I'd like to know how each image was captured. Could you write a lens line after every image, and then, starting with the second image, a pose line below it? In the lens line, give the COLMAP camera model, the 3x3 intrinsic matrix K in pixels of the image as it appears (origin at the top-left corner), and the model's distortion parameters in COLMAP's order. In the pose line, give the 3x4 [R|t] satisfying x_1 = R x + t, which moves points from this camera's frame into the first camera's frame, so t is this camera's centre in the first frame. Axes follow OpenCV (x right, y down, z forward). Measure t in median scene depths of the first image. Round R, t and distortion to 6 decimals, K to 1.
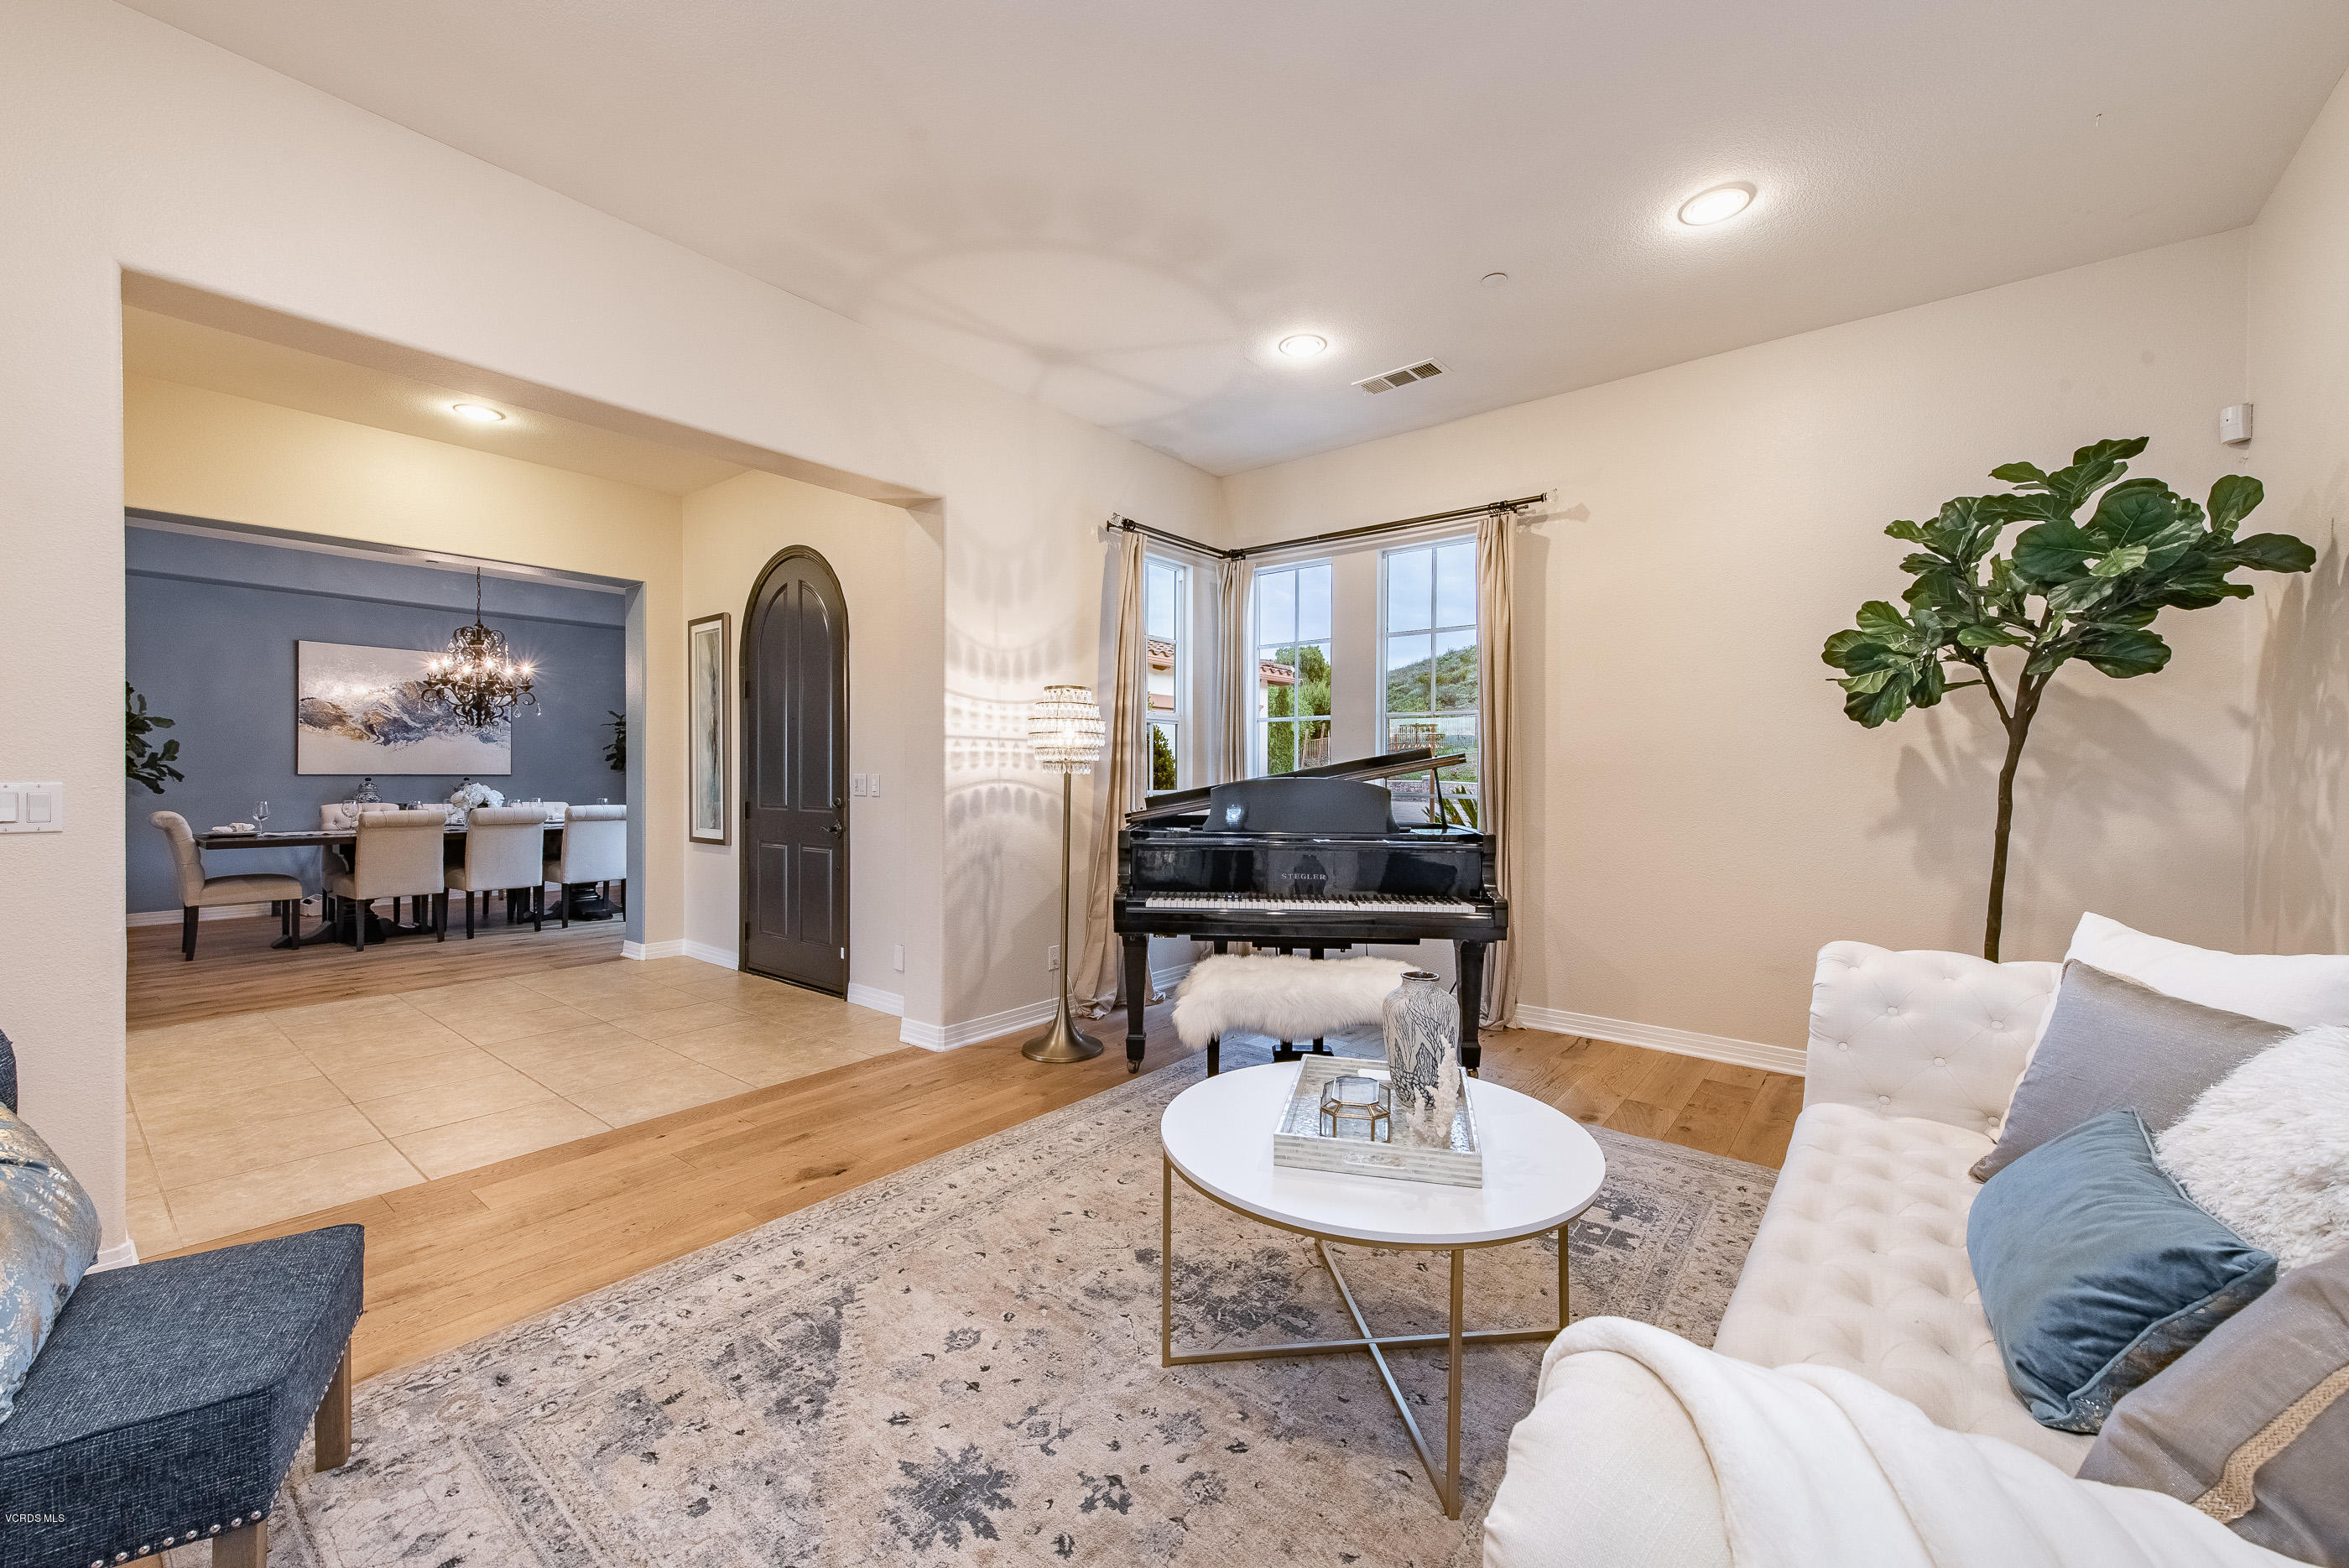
lens RADIAL K [[930.0, 0, 1174.1], [0, 930.0, 779.6], [0, 0, 1]] dist [0.012491, -0.004405]
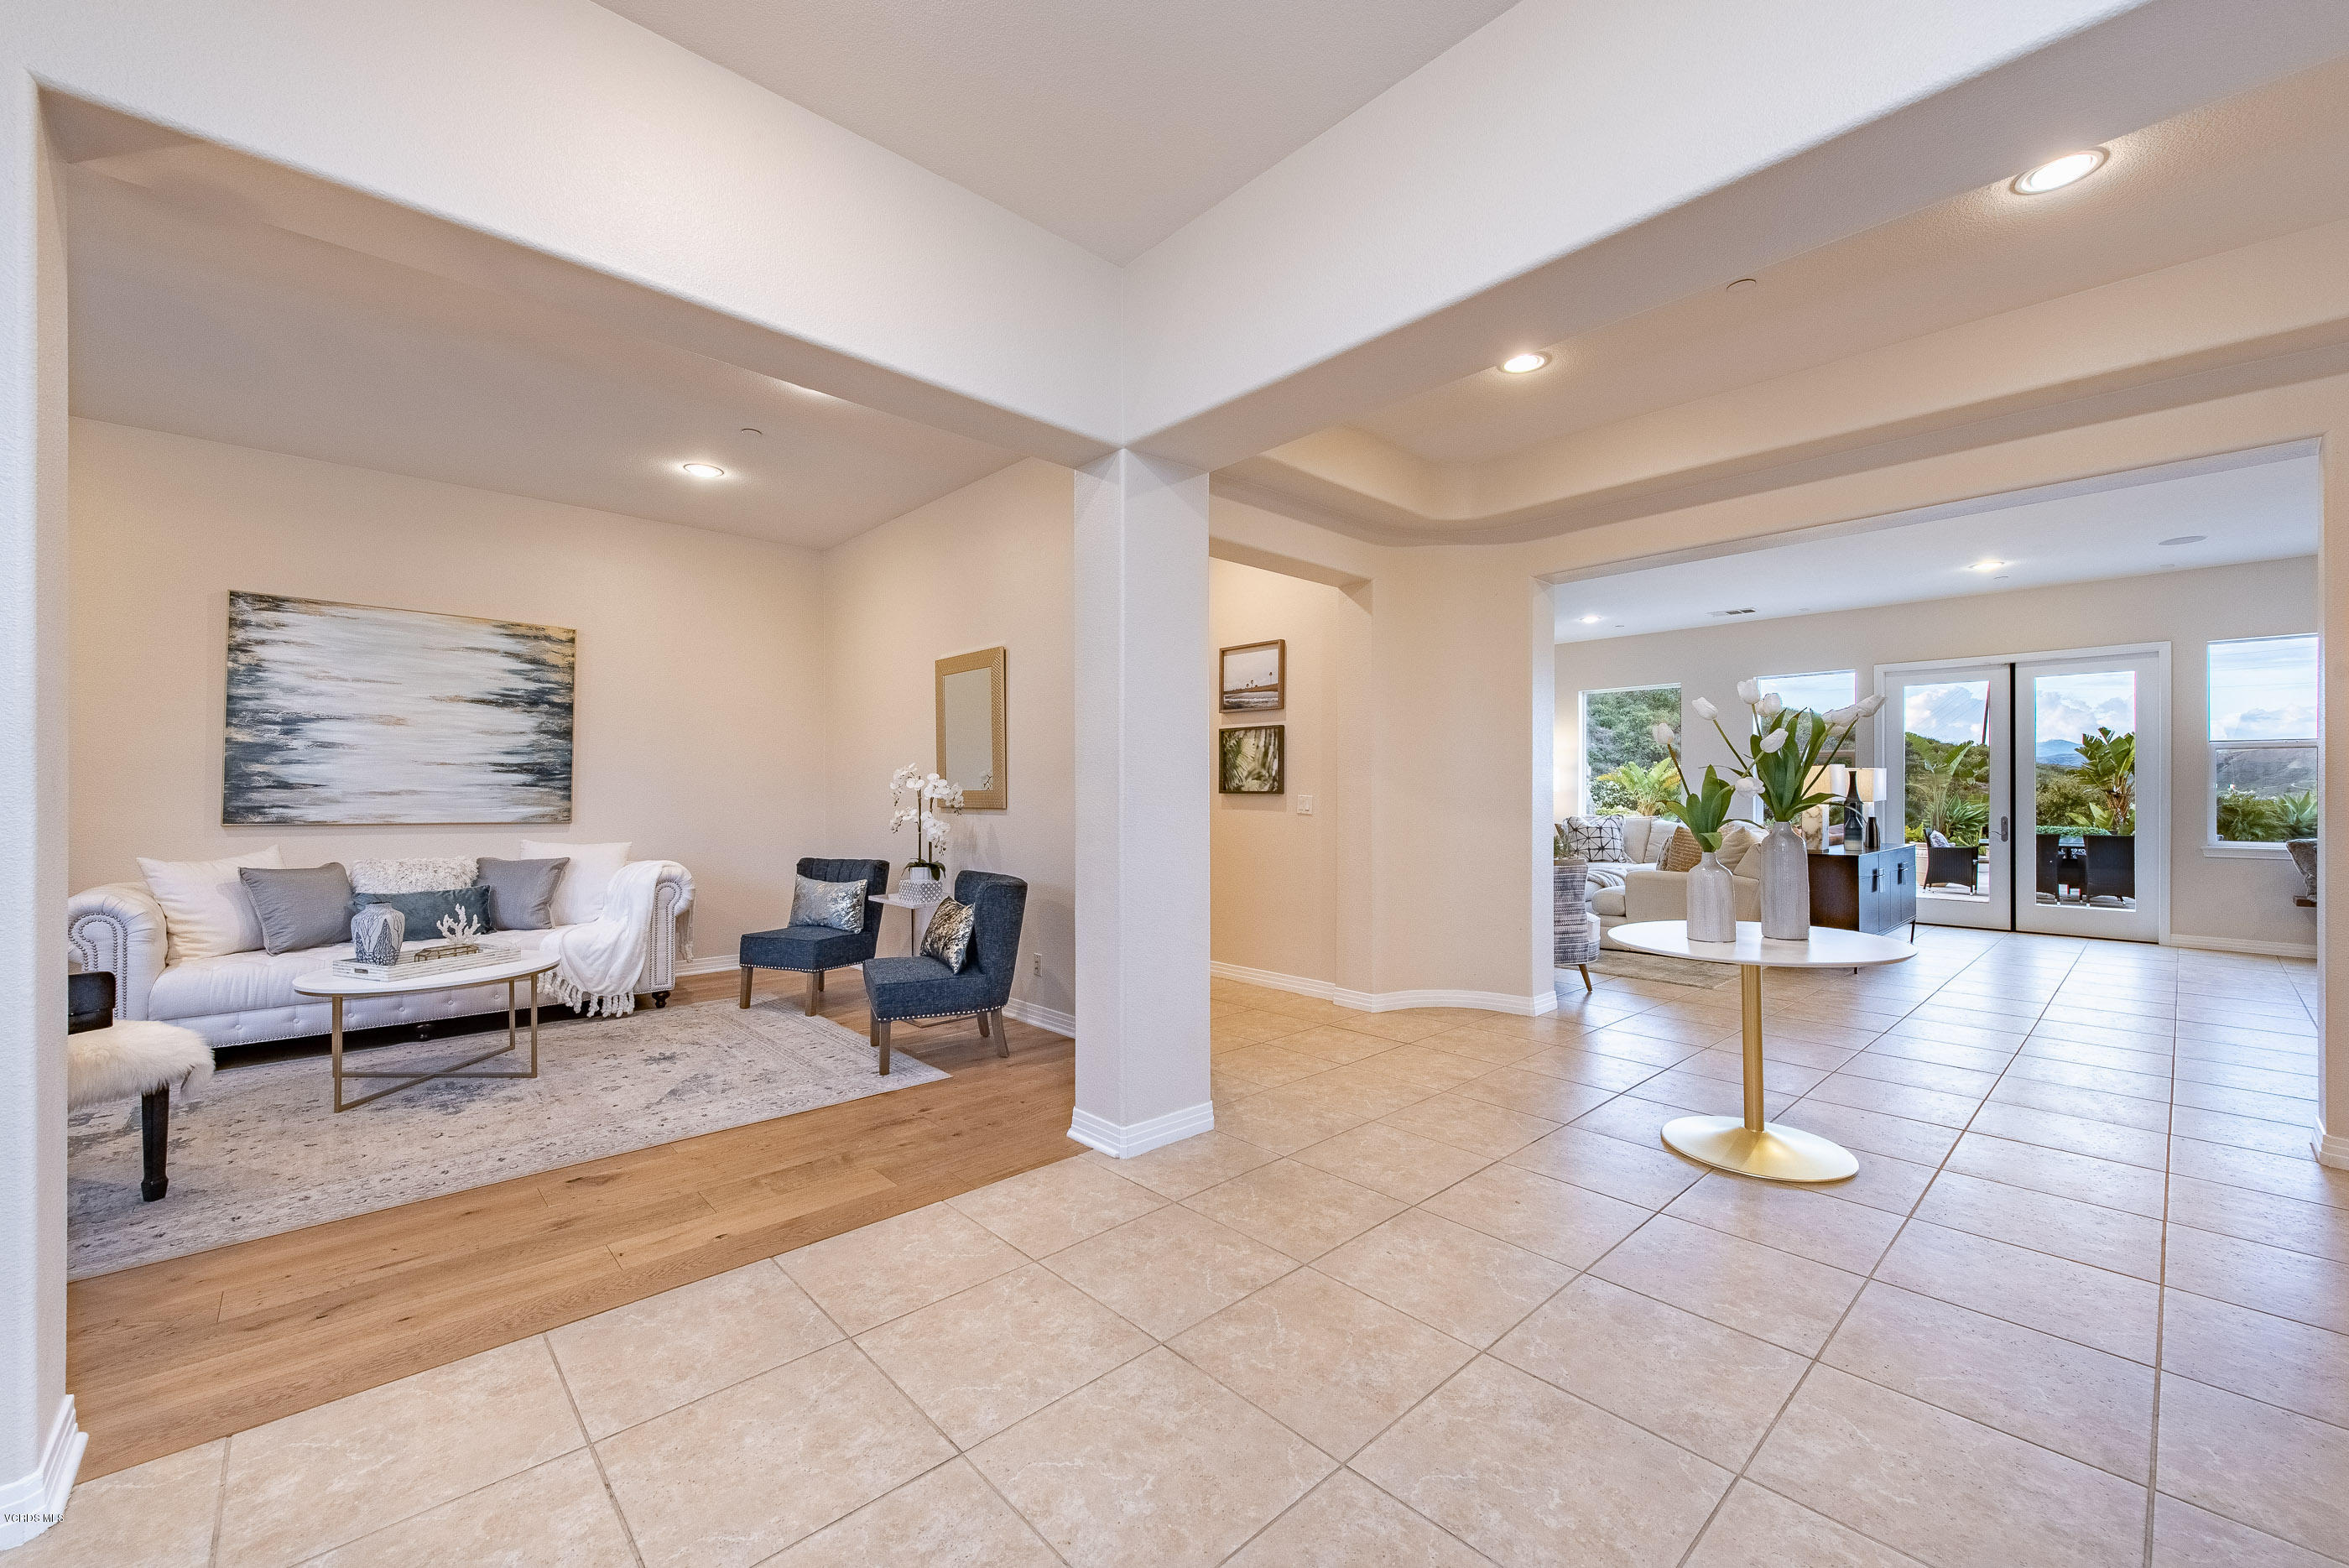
lens RADIAL K [[930.0, 0, 1187.4], [0, 930.0, 778.3], [0, 0, 1]] dist [0.012491, -0.004405]
pose [[-0.990687, -0.001346, 0.136154, -1.595292], [-0.002375, 0.999970, -0.007399, -0.034287], [-0.136140, -0.007654, -0.990660, 2.630724]]
